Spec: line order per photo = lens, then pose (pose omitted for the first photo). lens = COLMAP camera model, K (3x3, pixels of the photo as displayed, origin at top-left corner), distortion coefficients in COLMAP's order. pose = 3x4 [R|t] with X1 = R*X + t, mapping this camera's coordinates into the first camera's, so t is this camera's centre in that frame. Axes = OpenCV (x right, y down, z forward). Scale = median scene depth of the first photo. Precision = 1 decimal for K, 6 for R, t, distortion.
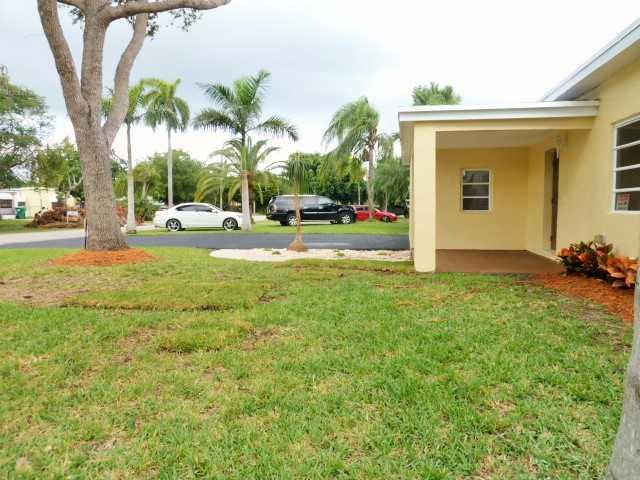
lens RADIAL K [[475.9, 0, 320.0], [0, 475.9, 240.0], [0, 0, 1]] dist [-0.031258, 0.006018]
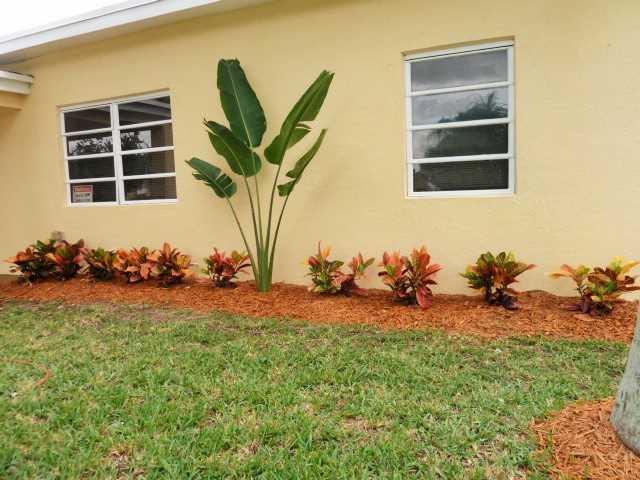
lens RADIAL K [[475.9, 0, 320.0], [0, 475.9, 240.0], [0, 0, 1]] dist [-0.031258, 0.006018]
pose [[0.225393, -0.104875, 0.968607, -0.206702], [0.097792, 0.991604, 0.084609, -0.028042], [-0.969348, 0.075652, 0.233756, 0.411461]]
